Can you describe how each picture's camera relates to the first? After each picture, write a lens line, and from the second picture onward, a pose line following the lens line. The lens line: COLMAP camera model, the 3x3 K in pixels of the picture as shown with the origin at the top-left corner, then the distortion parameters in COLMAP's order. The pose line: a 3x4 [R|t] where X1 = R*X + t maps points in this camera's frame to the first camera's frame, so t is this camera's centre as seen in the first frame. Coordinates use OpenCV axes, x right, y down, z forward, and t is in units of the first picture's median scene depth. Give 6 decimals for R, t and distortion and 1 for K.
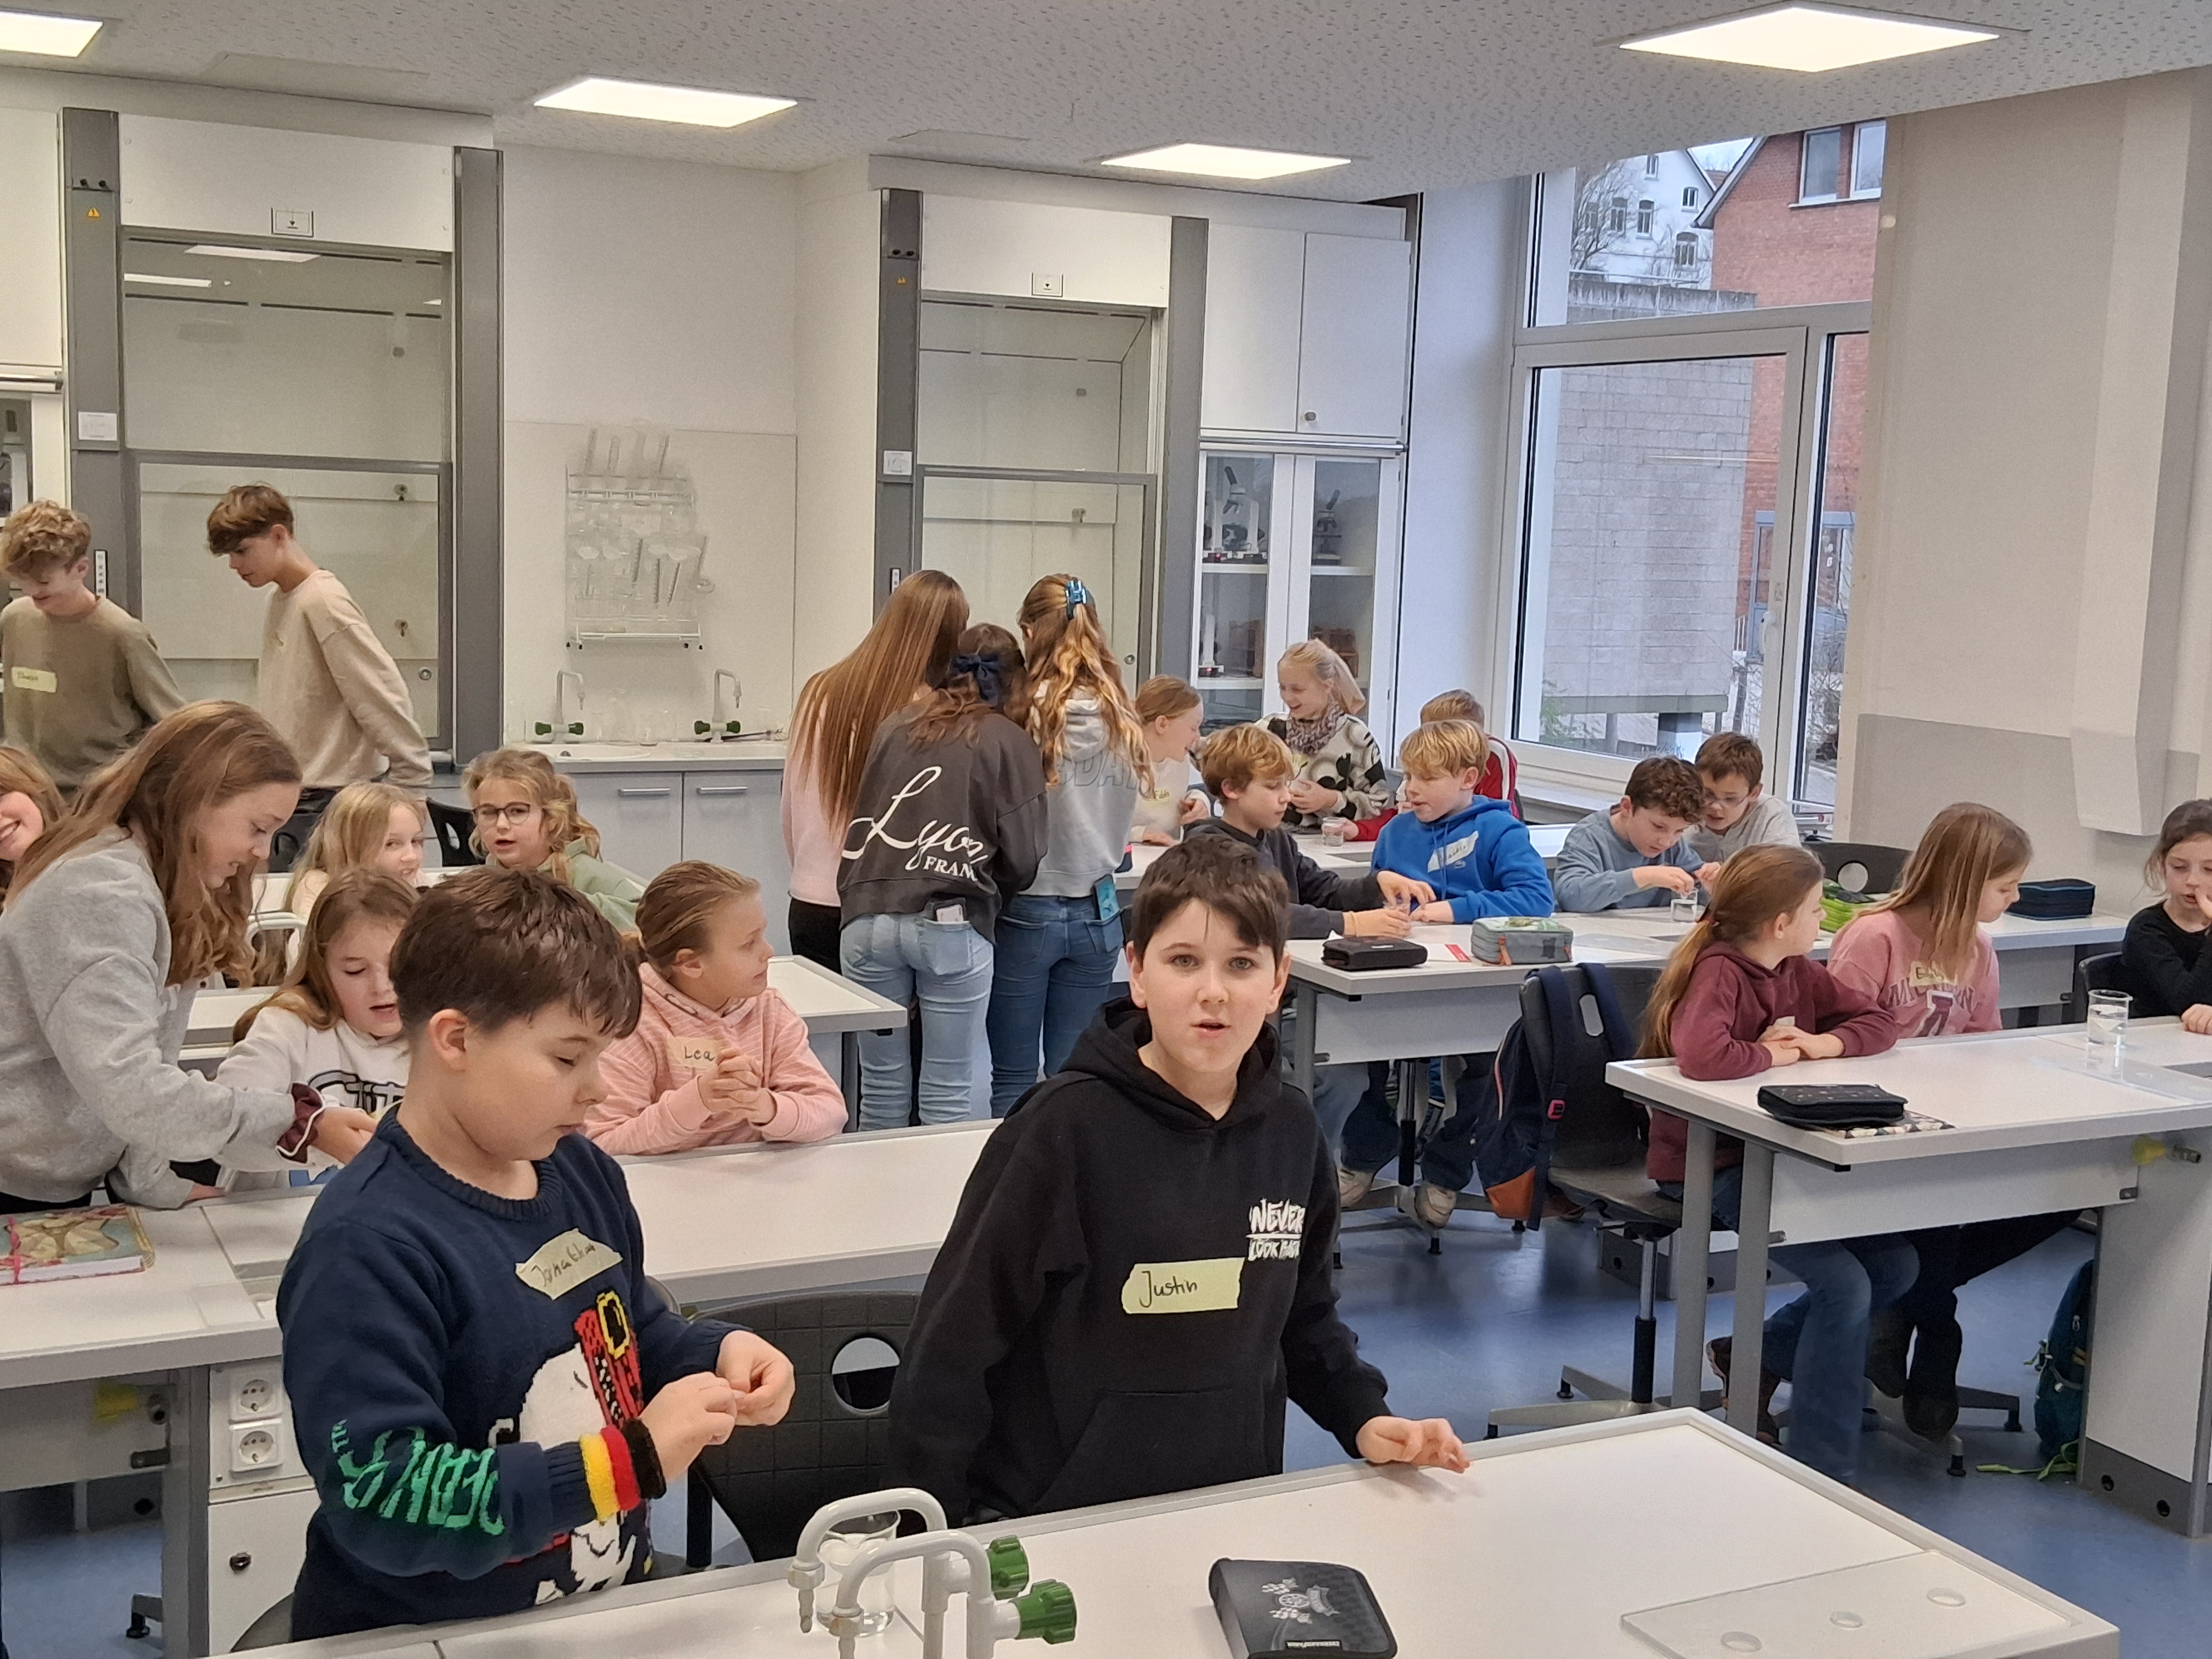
lens RADIAL K [[2593.6, 0, 1099.5], [0, 2593.6, 854.9], [0, 0, 1]] dist [0.067717, -0.020830]
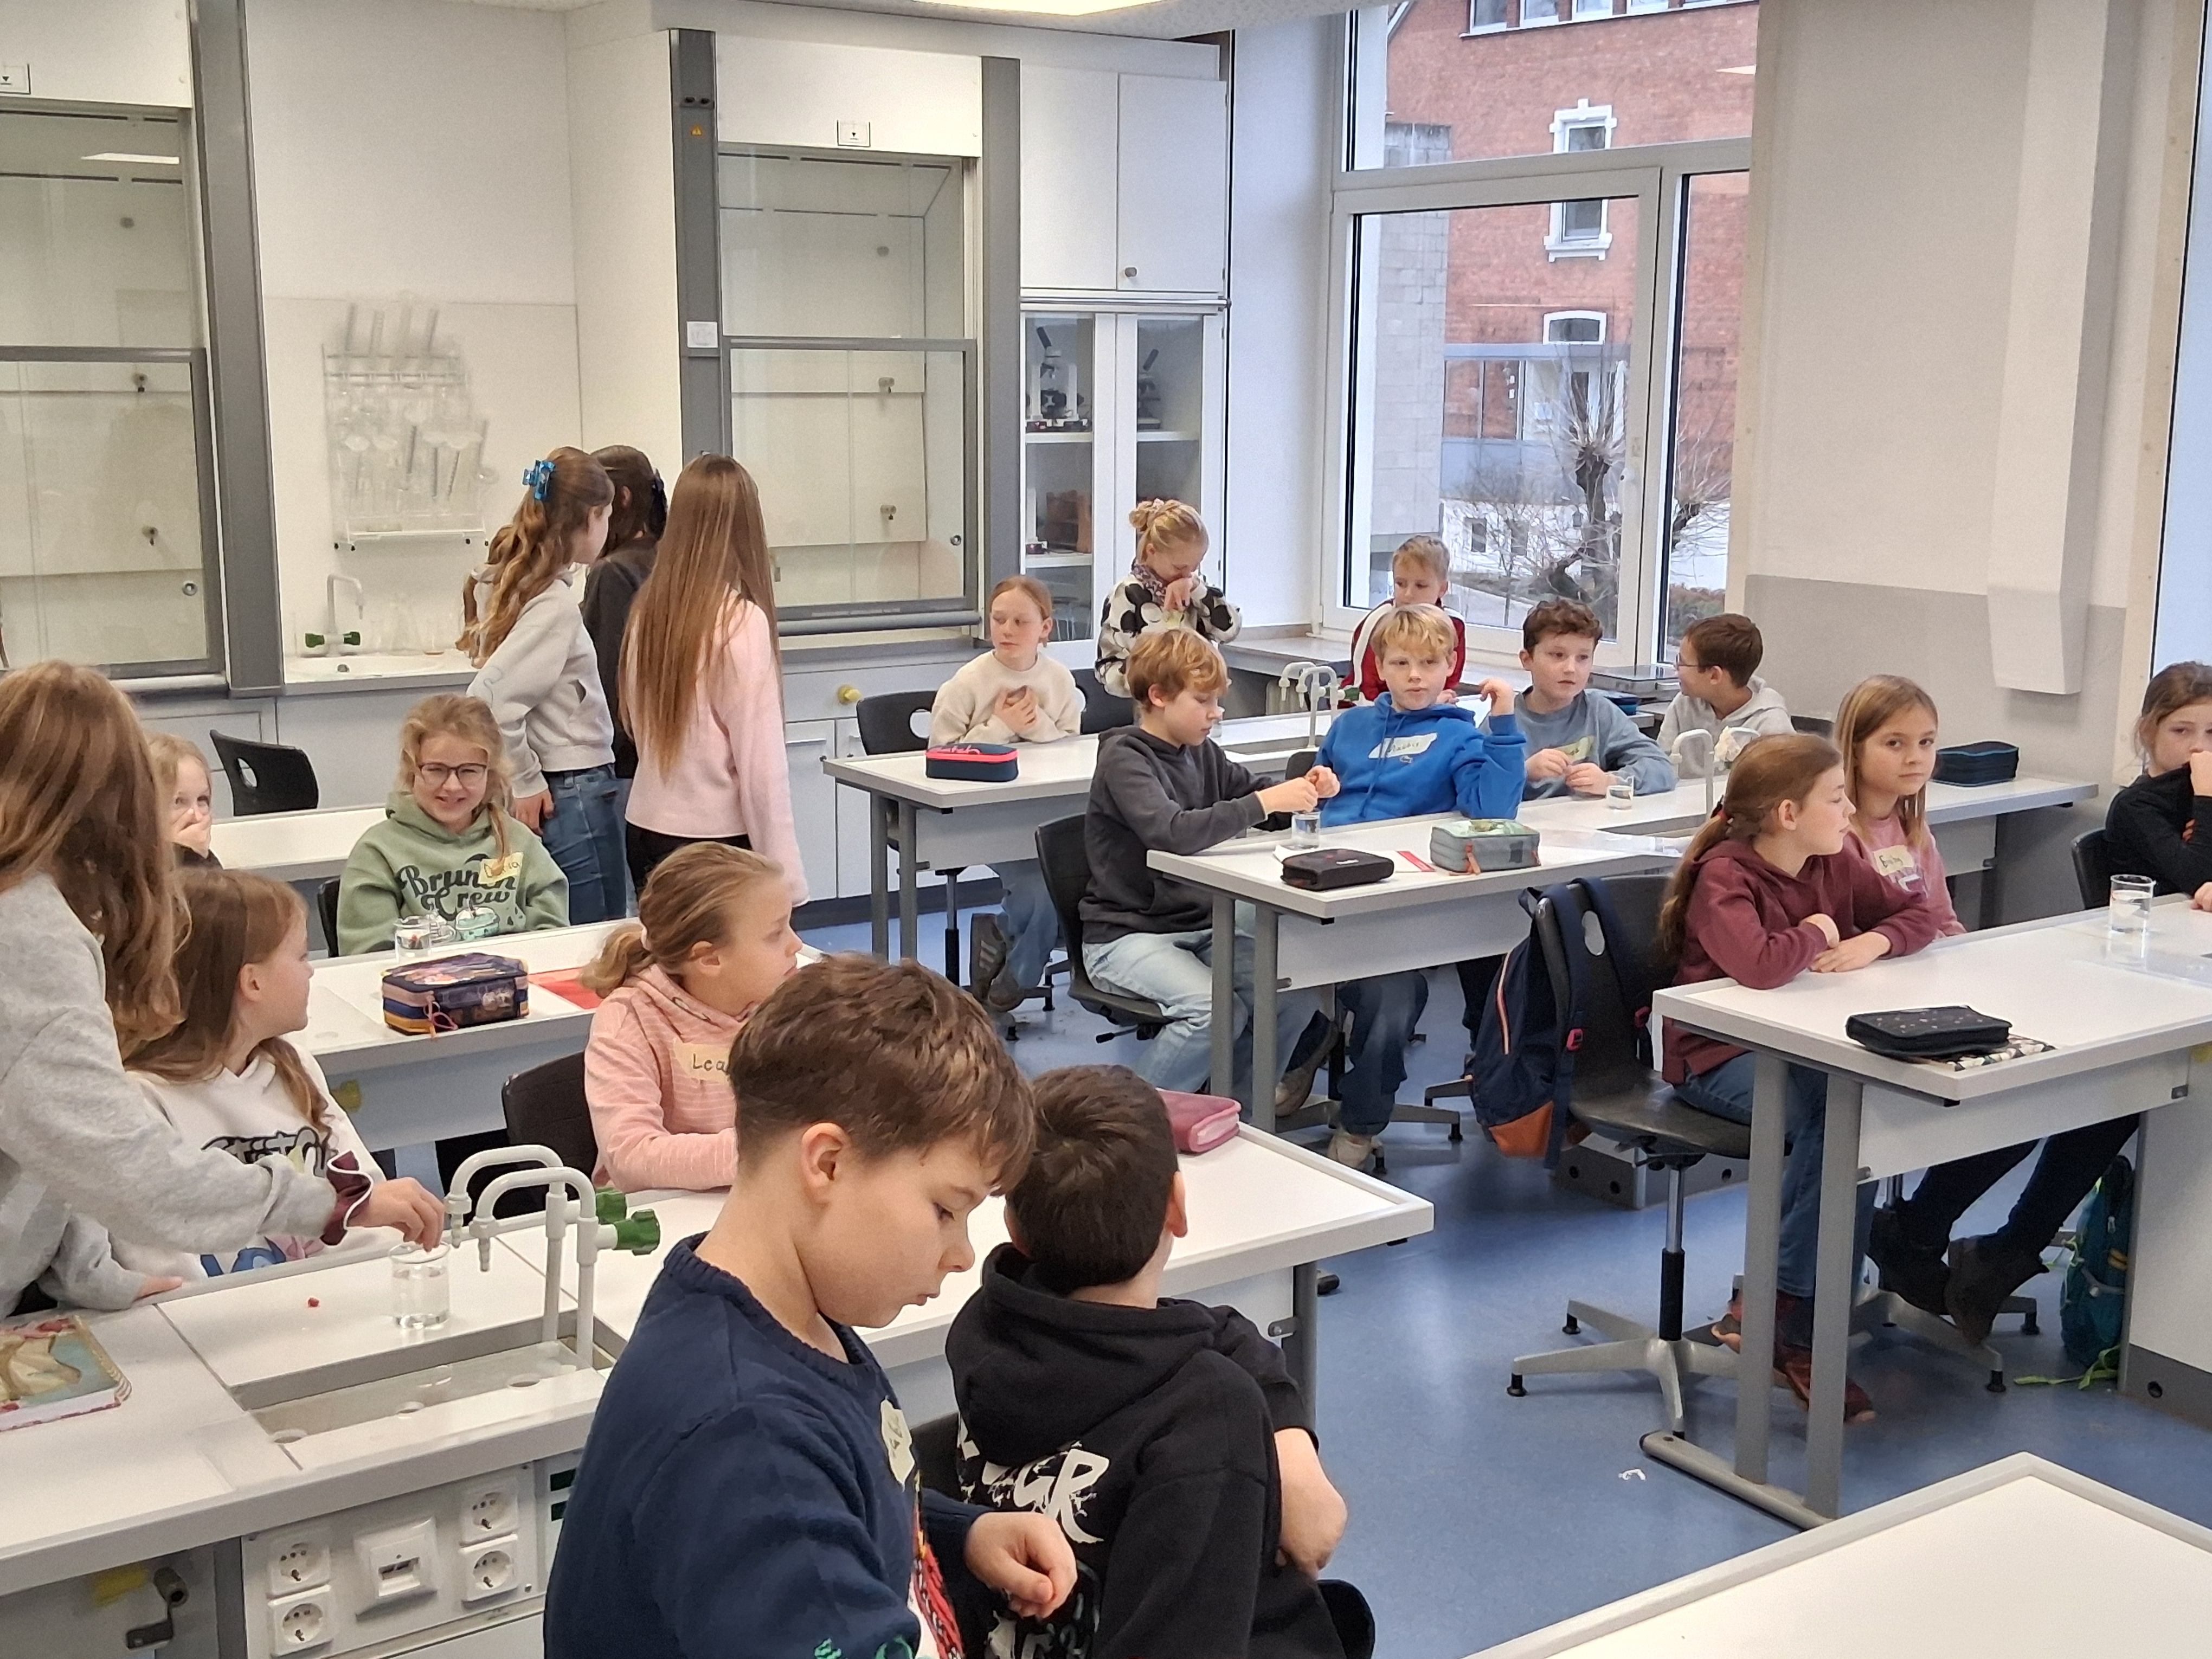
lens RADIAL K [[2575.2, 0, 1101.7], [0, 2575.2, 841.7], [0, 0, 1]] dist [0.068041, -0.041467]
pose [[0.990069, -0.052342, 0.130477, -0.067708], [0.044871, 0.997216, 0.059559, -0.021124], [-0.133232, -0.053113, 0.989661, 0.072138]]
